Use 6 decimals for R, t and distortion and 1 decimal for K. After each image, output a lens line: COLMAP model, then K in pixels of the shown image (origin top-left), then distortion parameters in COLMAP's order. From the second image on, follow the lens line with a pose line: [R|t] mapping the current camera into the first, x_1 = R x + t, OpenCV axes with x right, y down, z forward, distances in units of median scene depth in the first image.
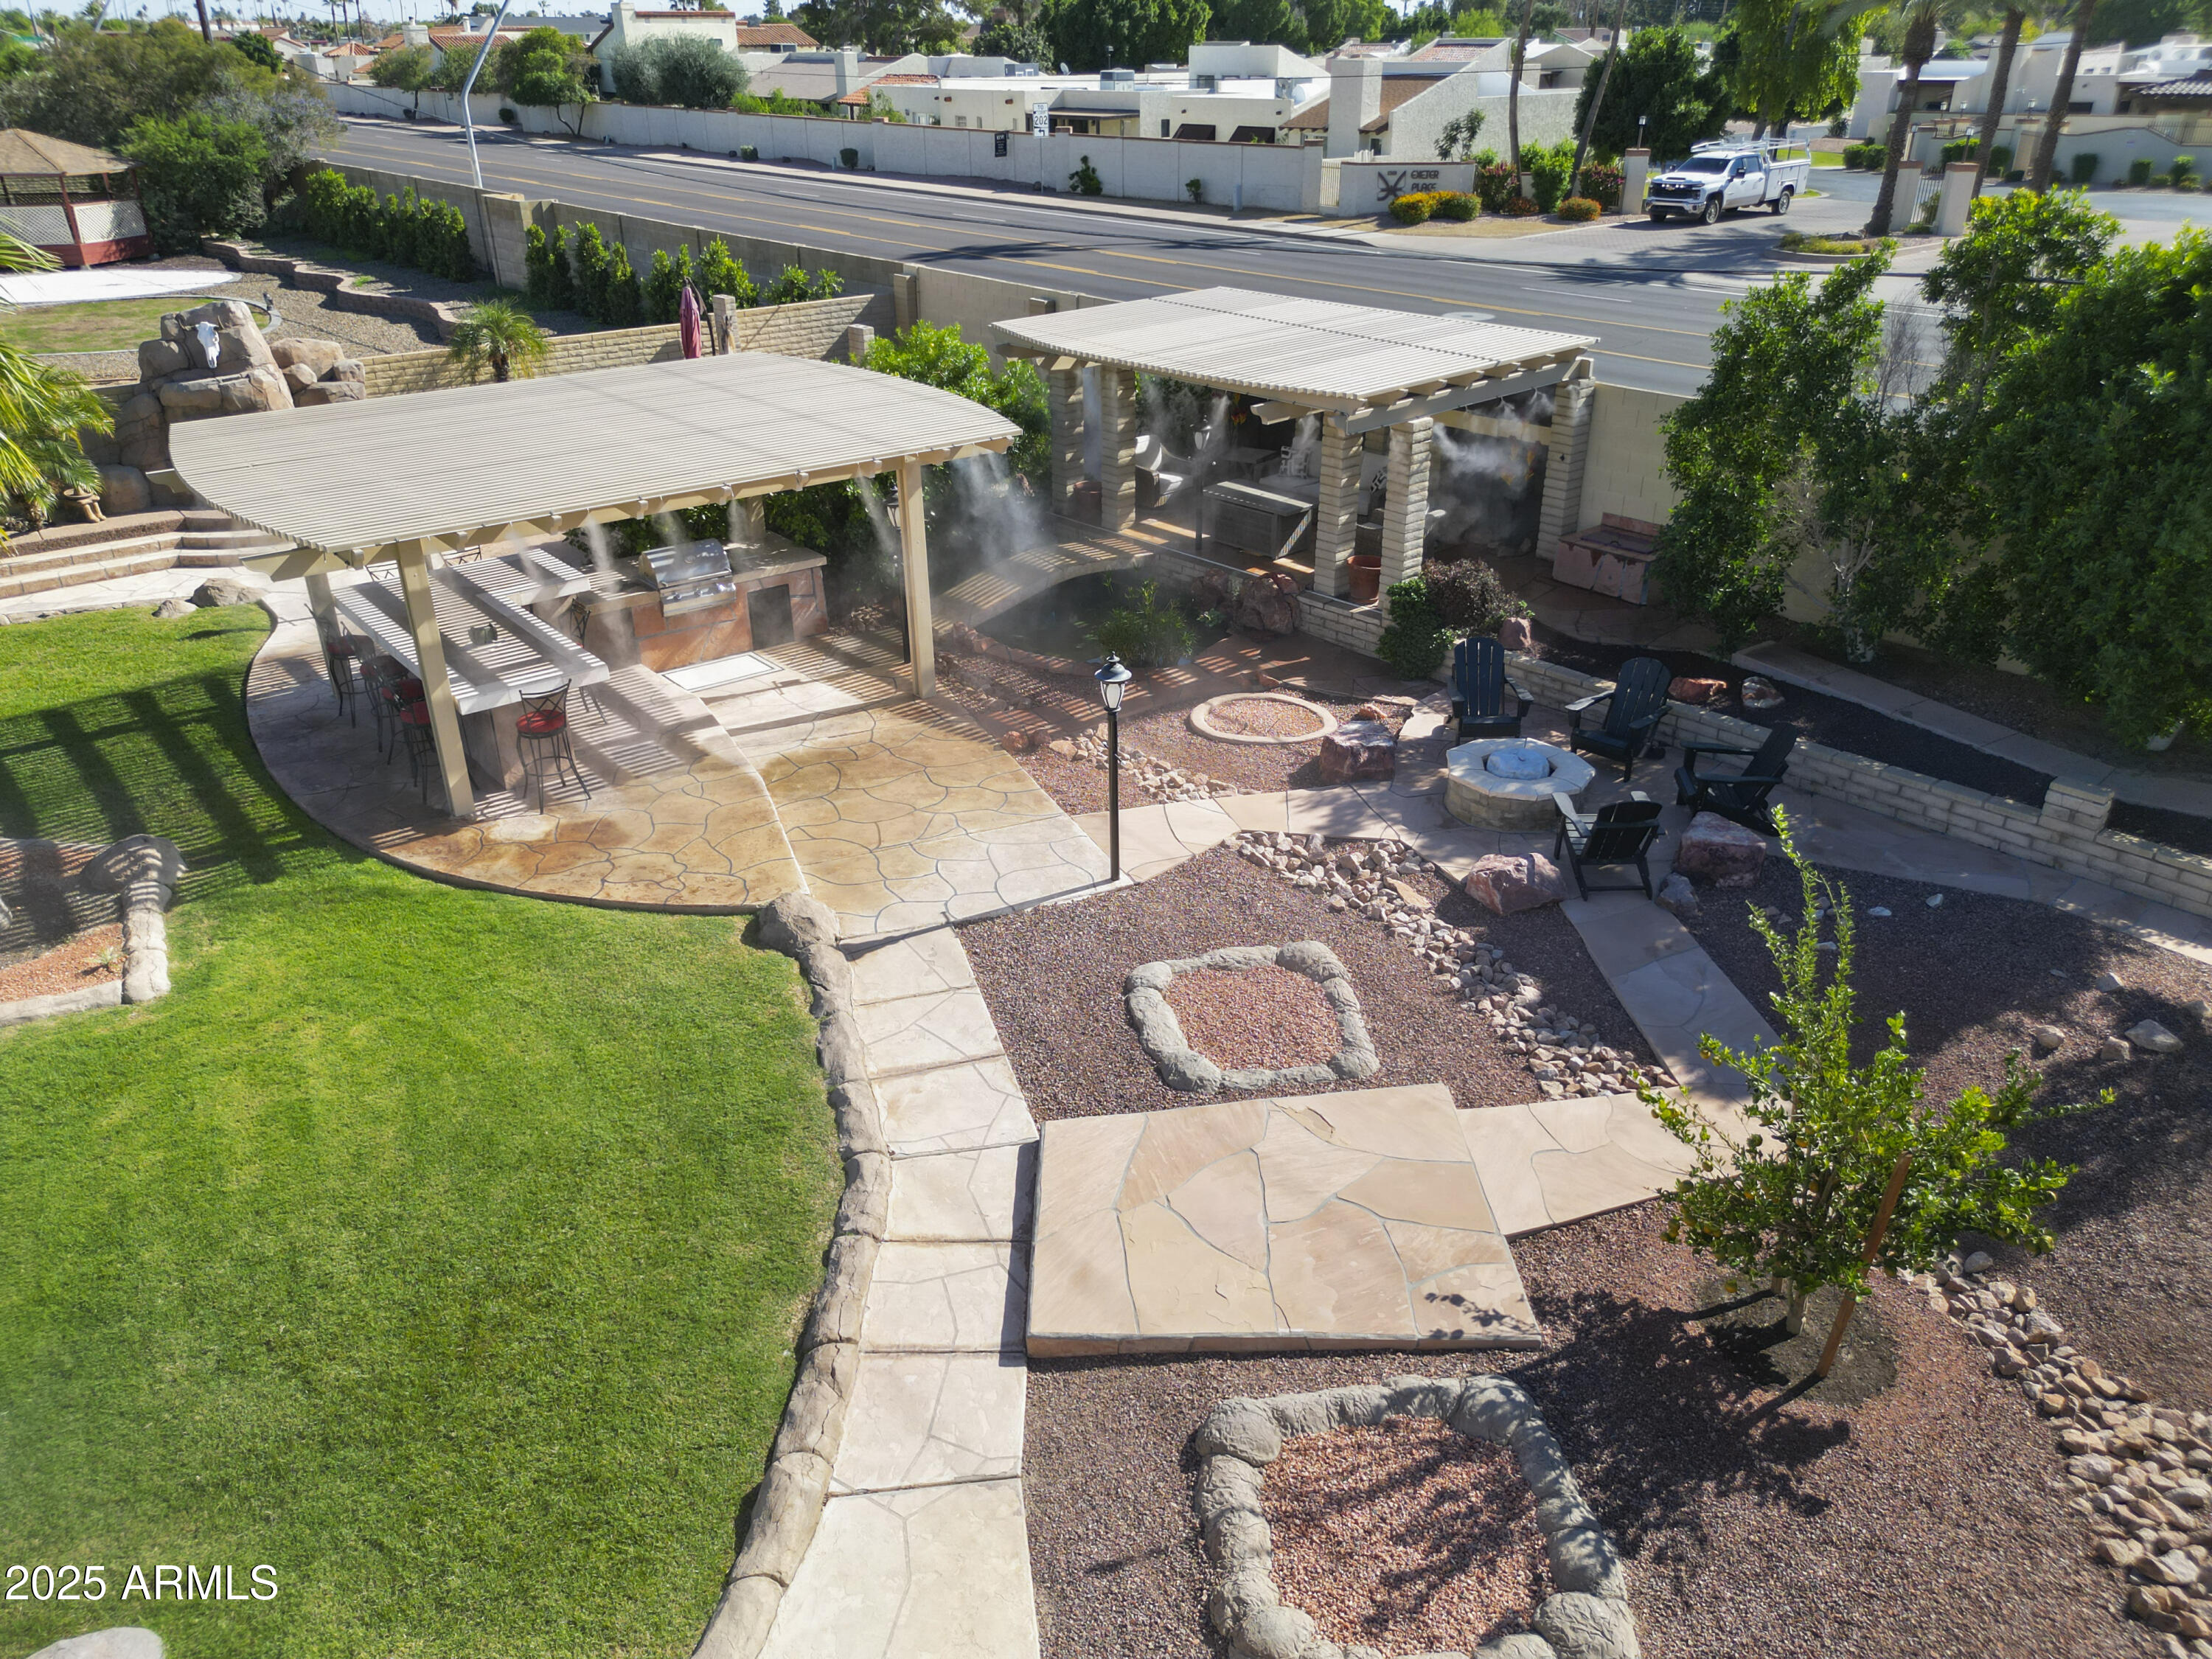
lens RADIAL K [[1549.8, 0, 1111.3], [0, 1549.8, 834.3], [0, 0, 1]] dist [0.076195, -0.082659]
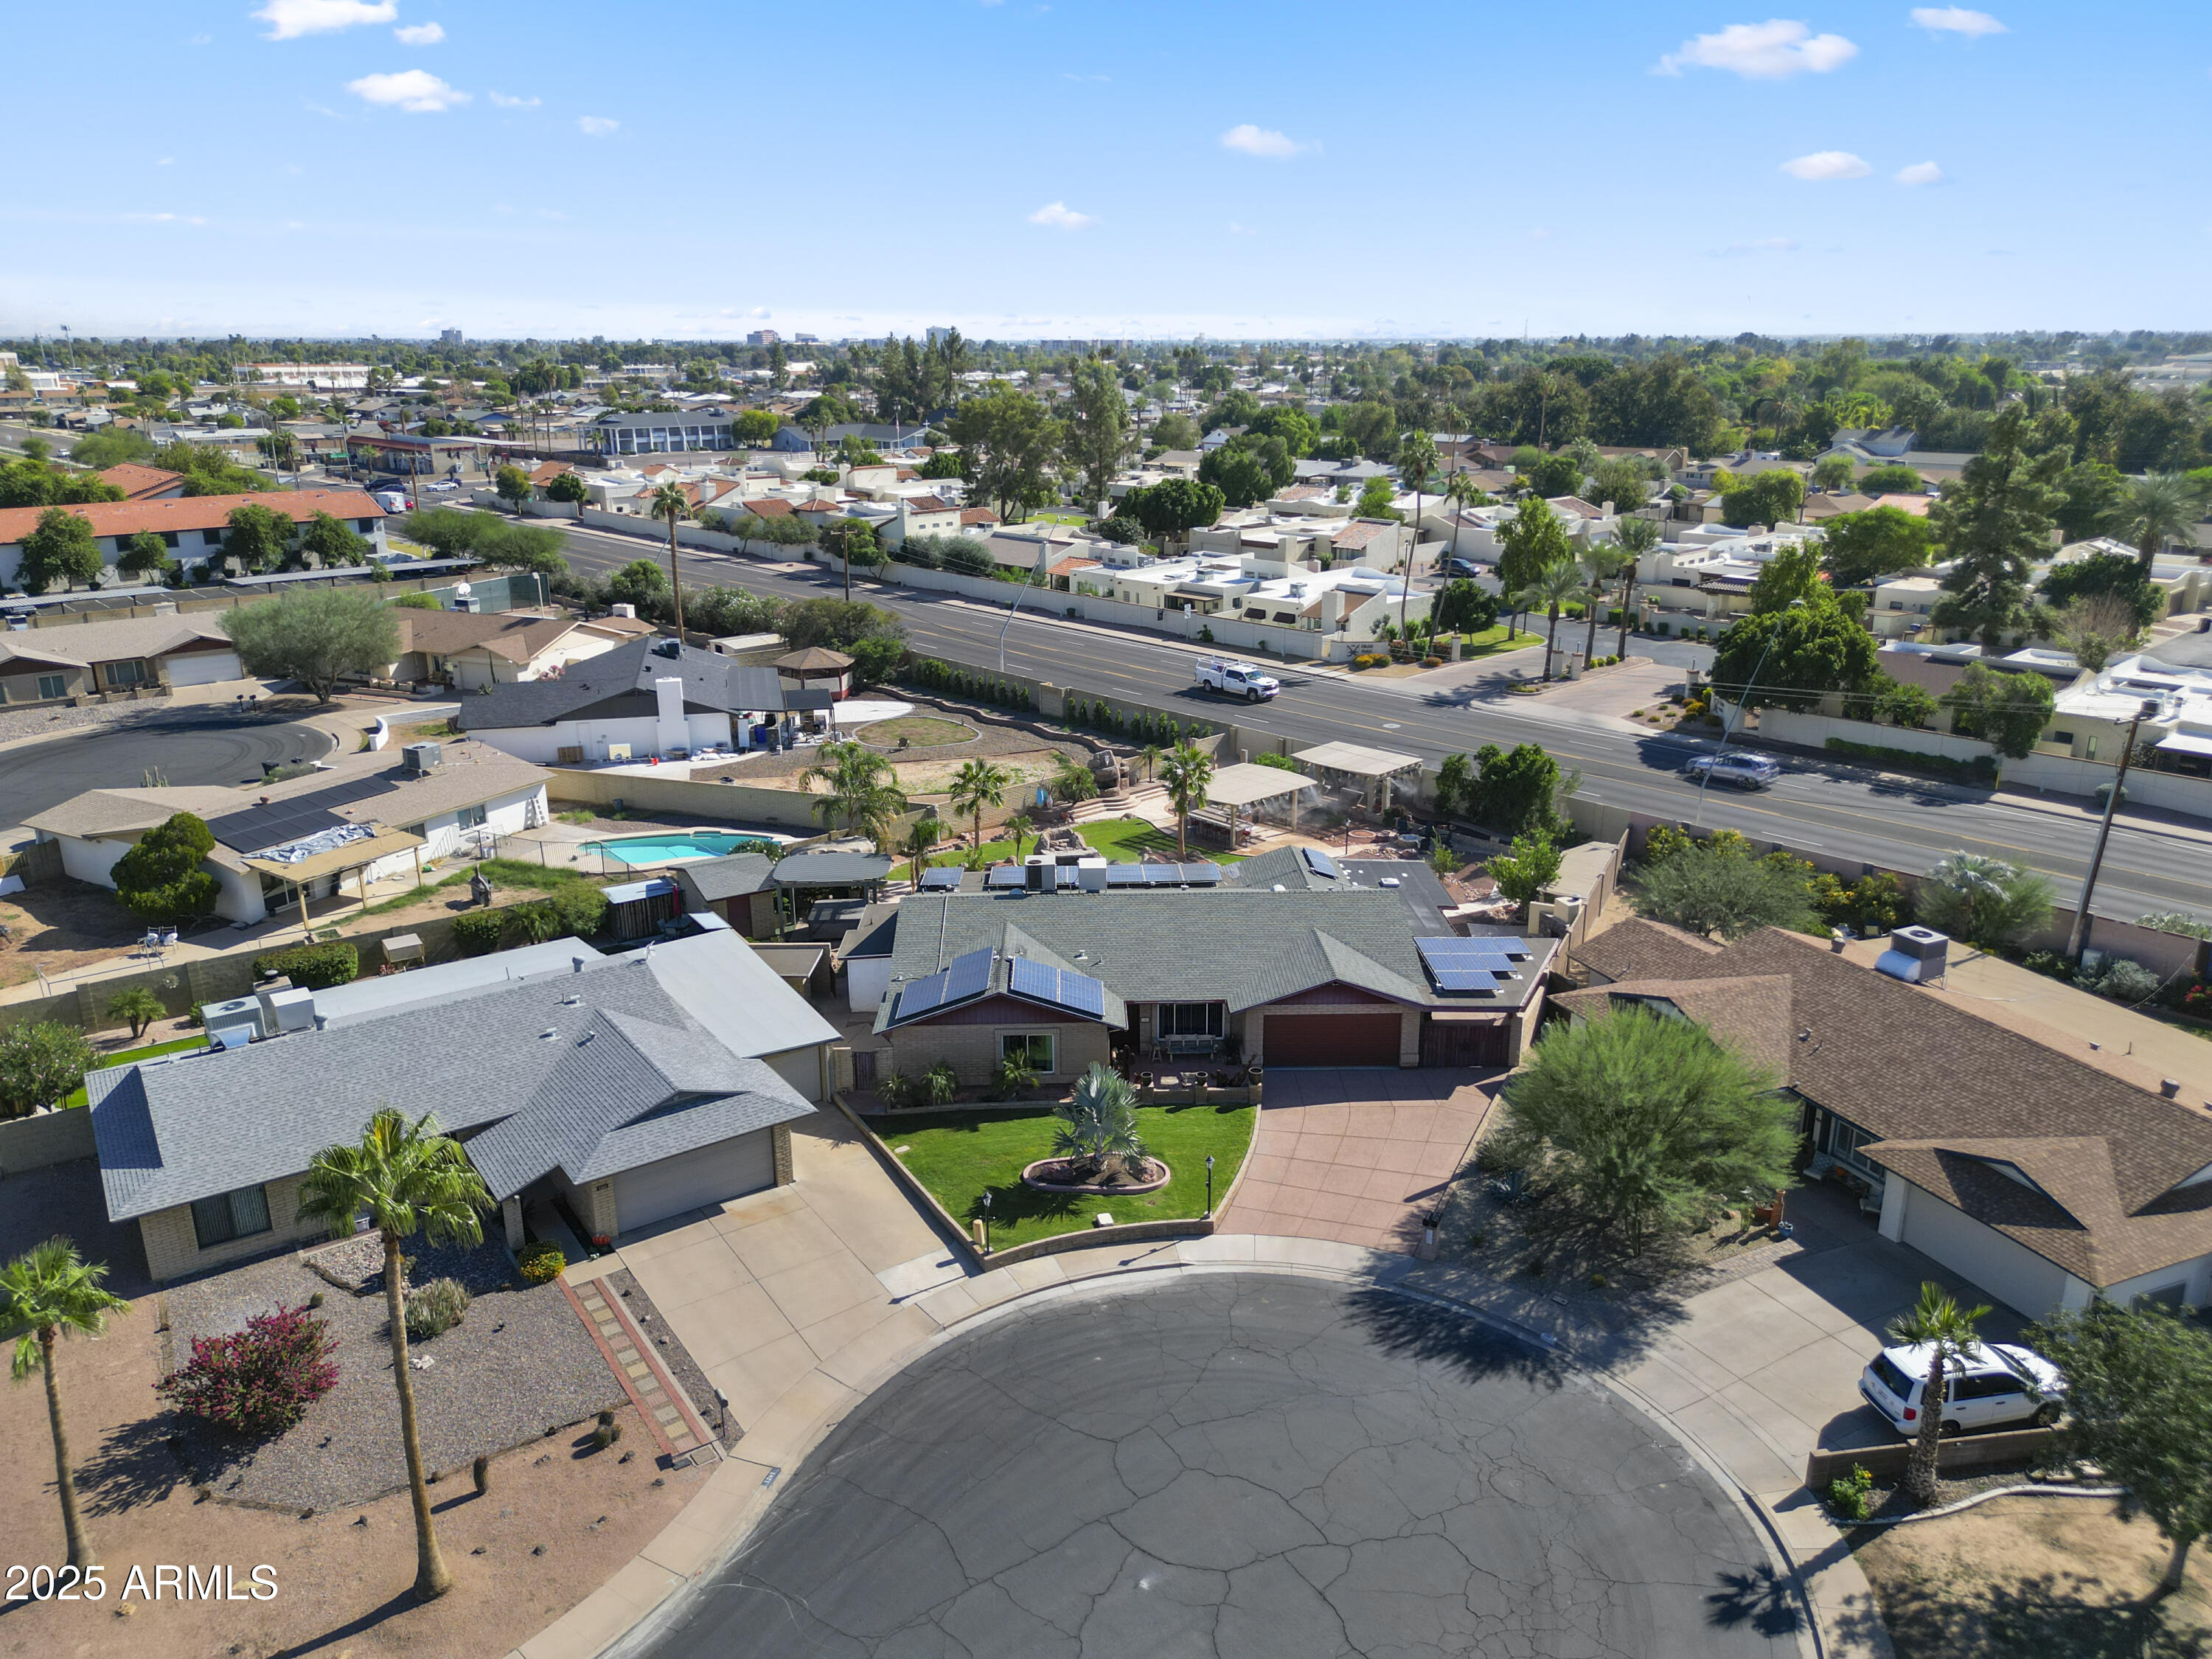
lens RADIAL K [[1546.5, 0, 1100.0], [0, 1546.5, 836.4], [0, 0, 1]] dist [0.104480, -0.150466]
pose [[0.999056, -0.014198, 0.041053, -1.149546], [0.020610, 0.986857, -0.160276, 0.864584], [-0.038237, 0.160971, 0.986218, -4.735908]]
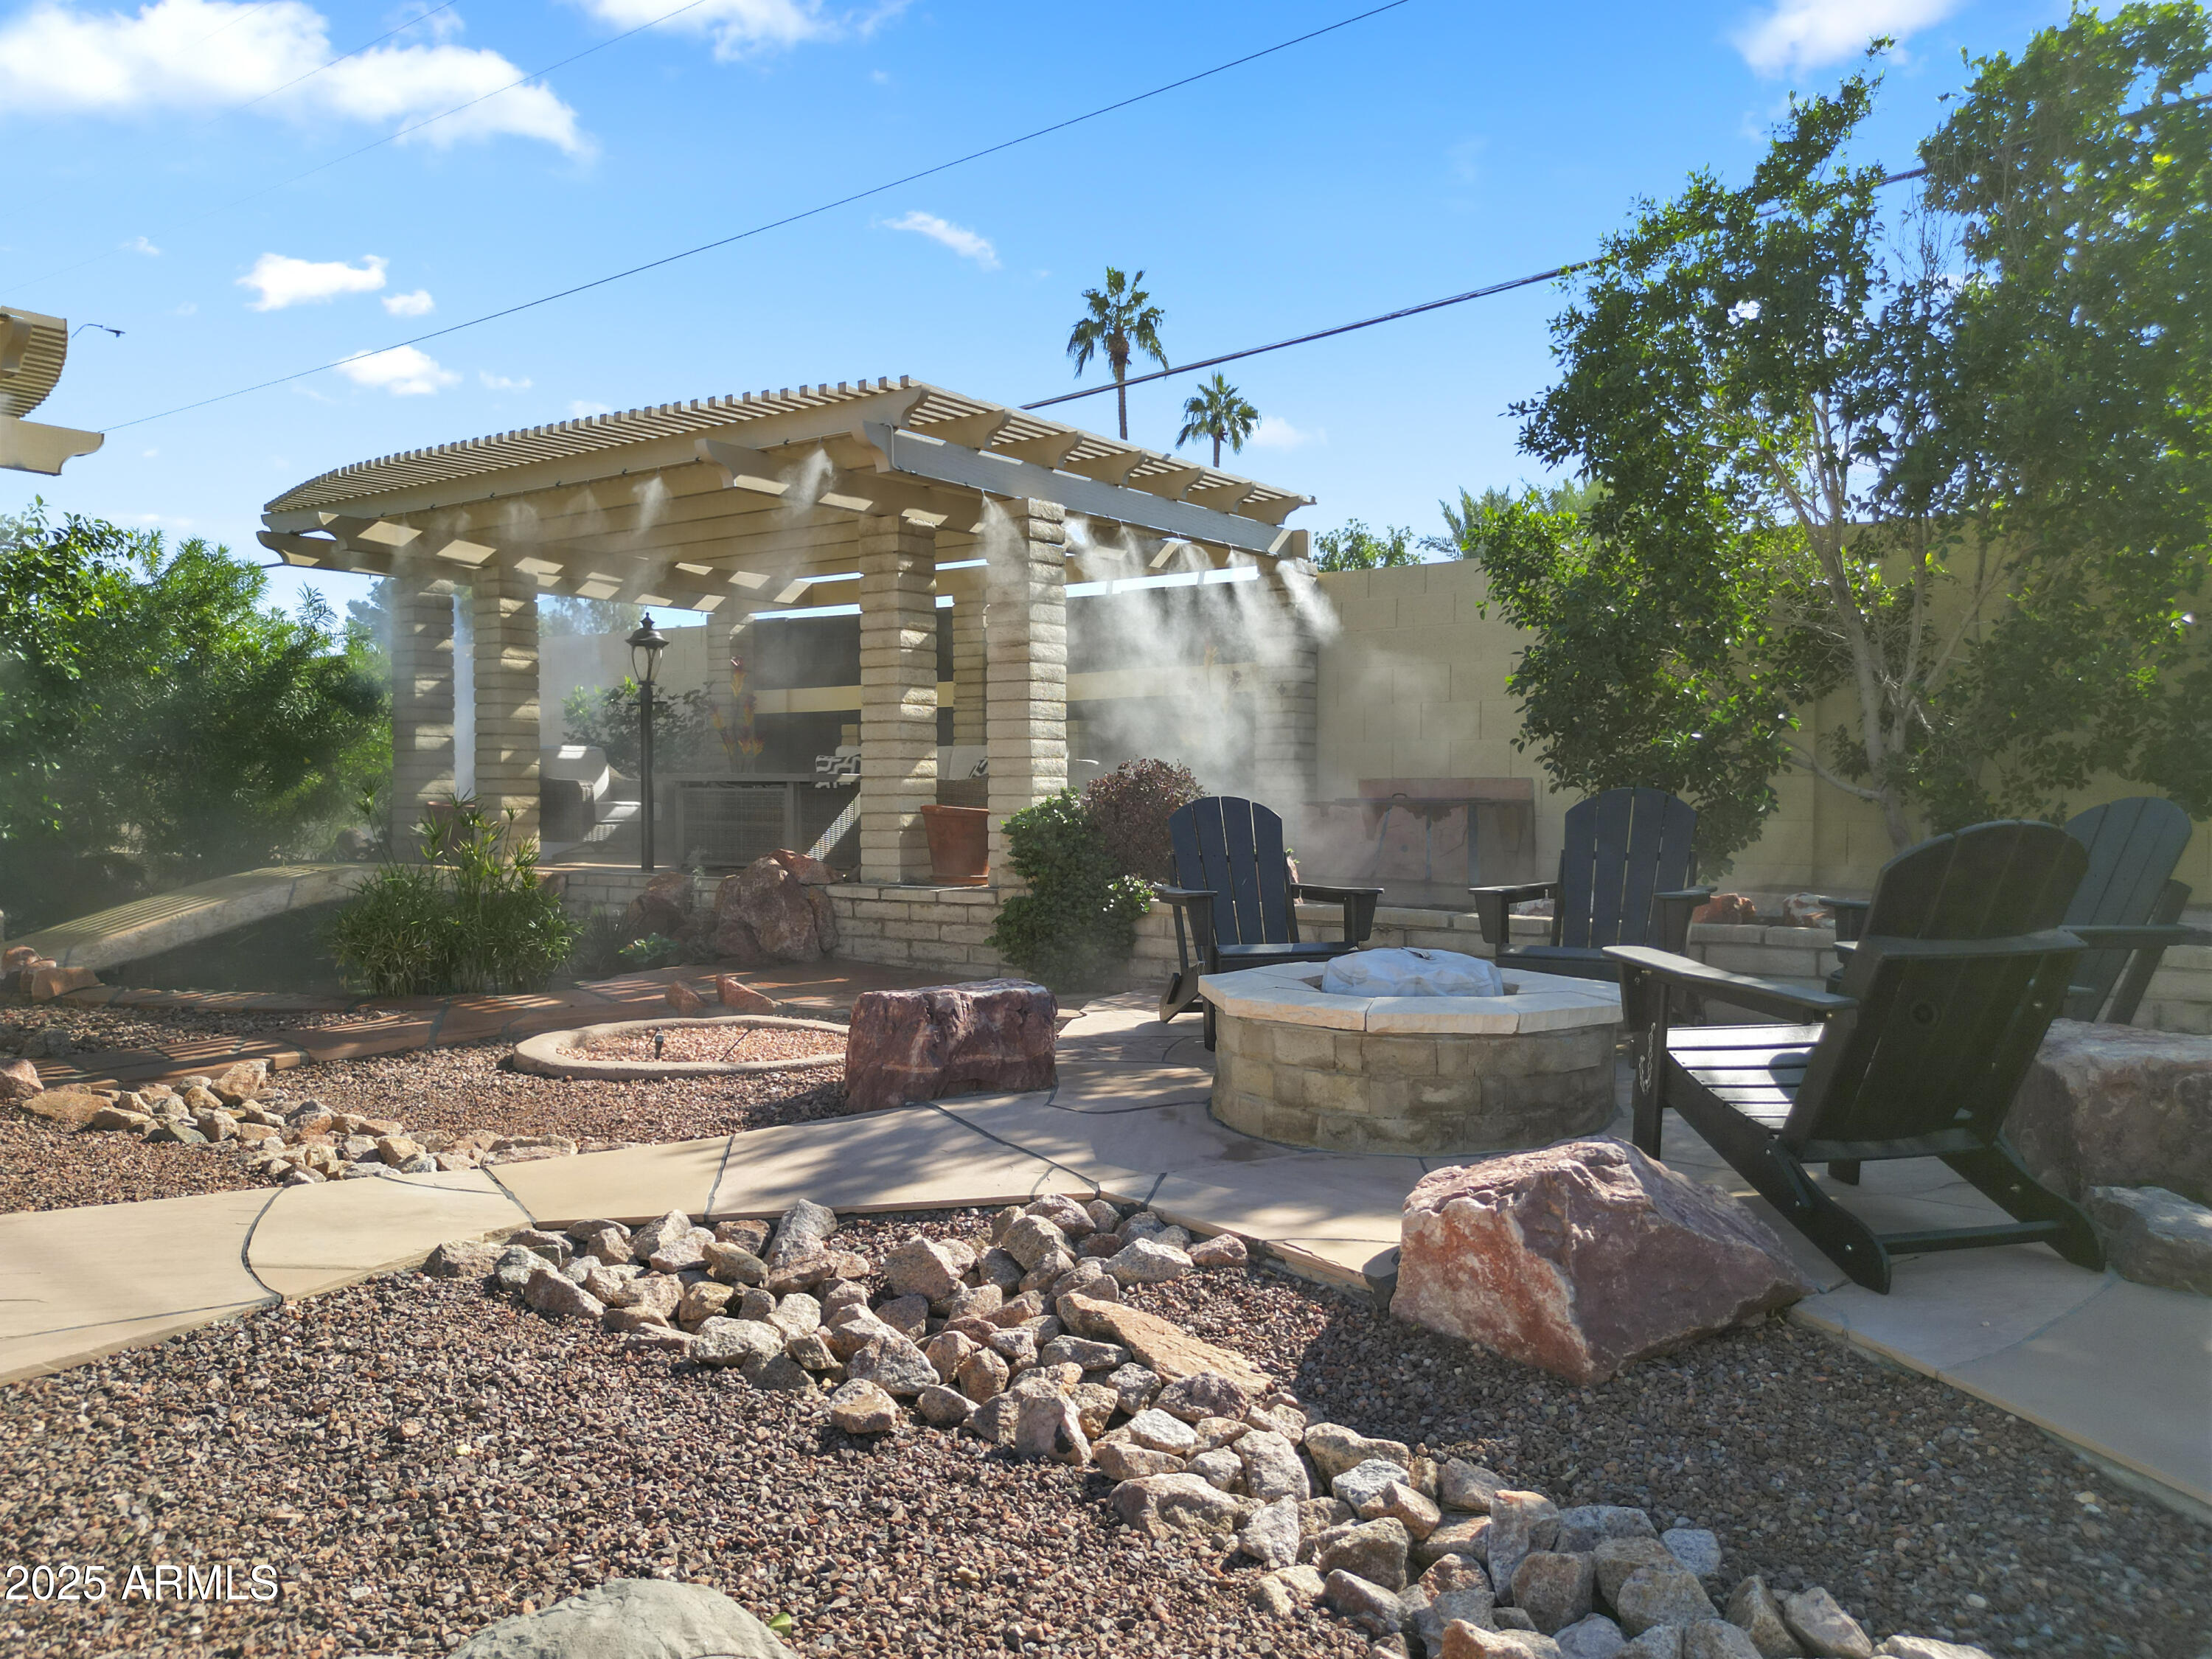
lens RADIAL K [[1559.8, 0, 1110.3], [0, 1559.8, 816.1], [0, 0, 1]] dist [0.068767, -0.070326]
pose [[0.971238, 0.004698, 0.238063, 0.114297], [0.100284, 0.898733, -0.426874, 0.060826], [-0.215960, 0.438470, 0.872413, 0.689769]]
